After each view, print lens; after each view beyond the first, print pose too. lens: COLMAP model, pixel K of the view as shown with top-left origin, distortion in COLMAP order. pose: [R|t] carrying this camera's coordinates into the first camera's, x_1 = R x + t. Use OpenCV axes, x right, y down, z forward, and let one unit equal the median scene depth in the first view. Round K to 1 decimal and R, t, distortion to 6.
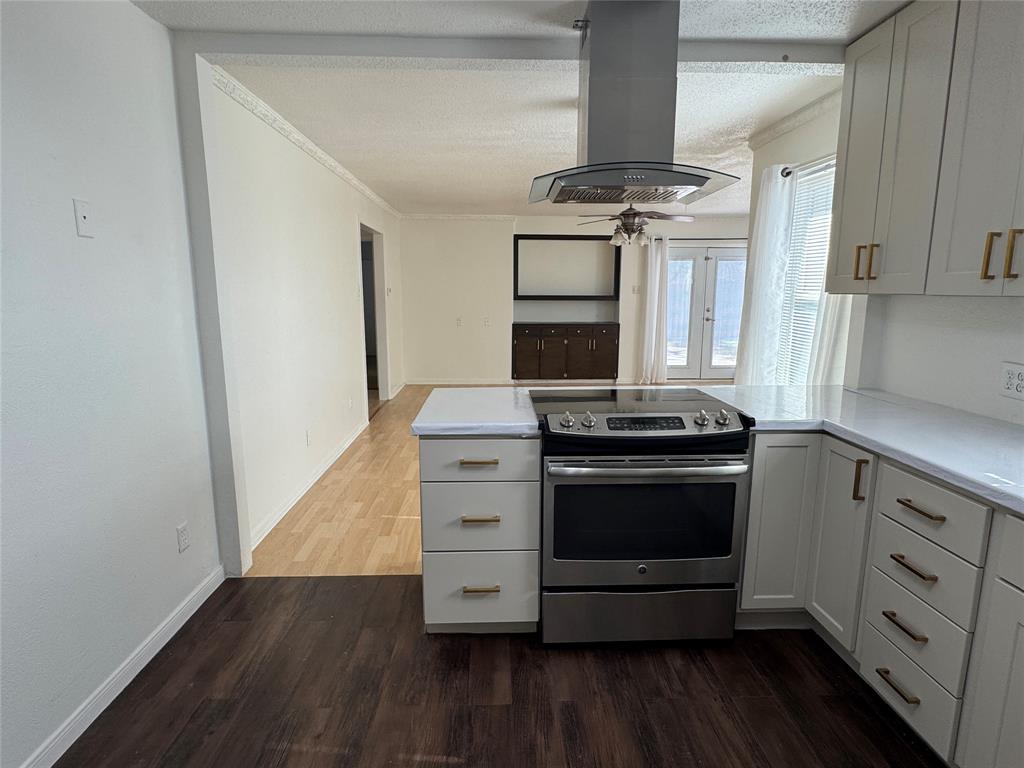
lens RADIAL K [[555.4, 0, 508.3], [0, 555.4, 386.2], [0, 0, 1]] dist [0.000802, -0.005865]
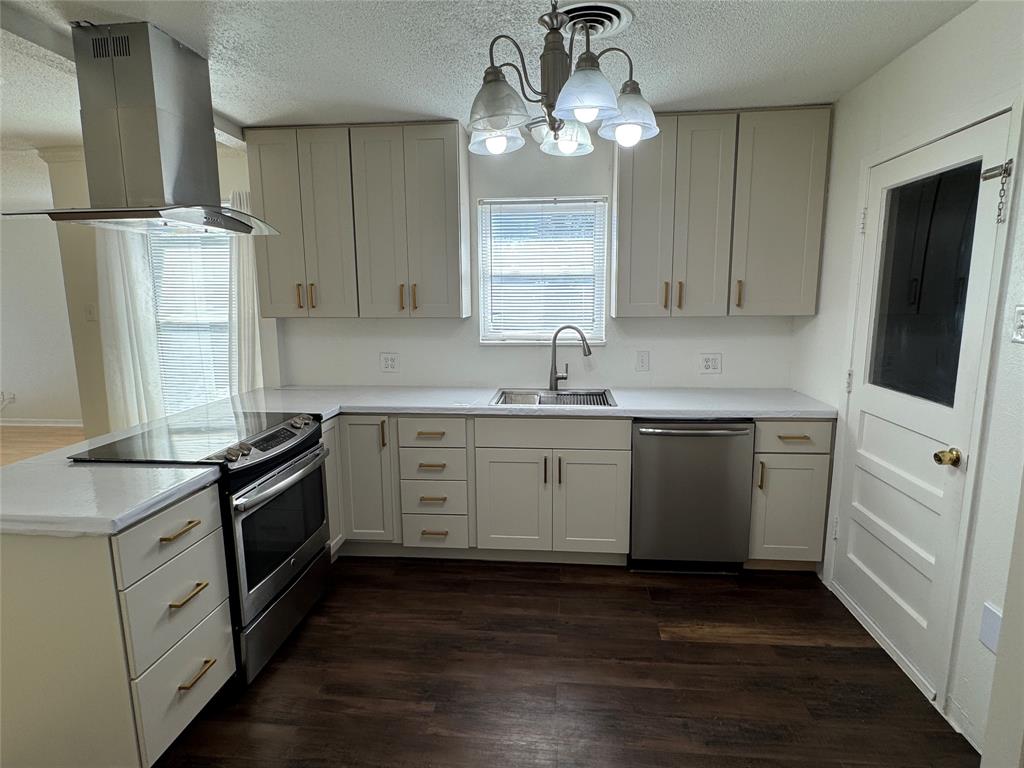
lens RADIAL K [[555.4, 0, 516.1], [0, 555.4, 387.7], [0, 0, 1]] dist [0.000802, -0.005865]
pose [[0.117220, -0.165103, 0.979286, -0.807083], [0.176017, 0.973926, 0.143130, -0.113828], [-0.977383, 0.155593, 0.143225, 0.335699]]
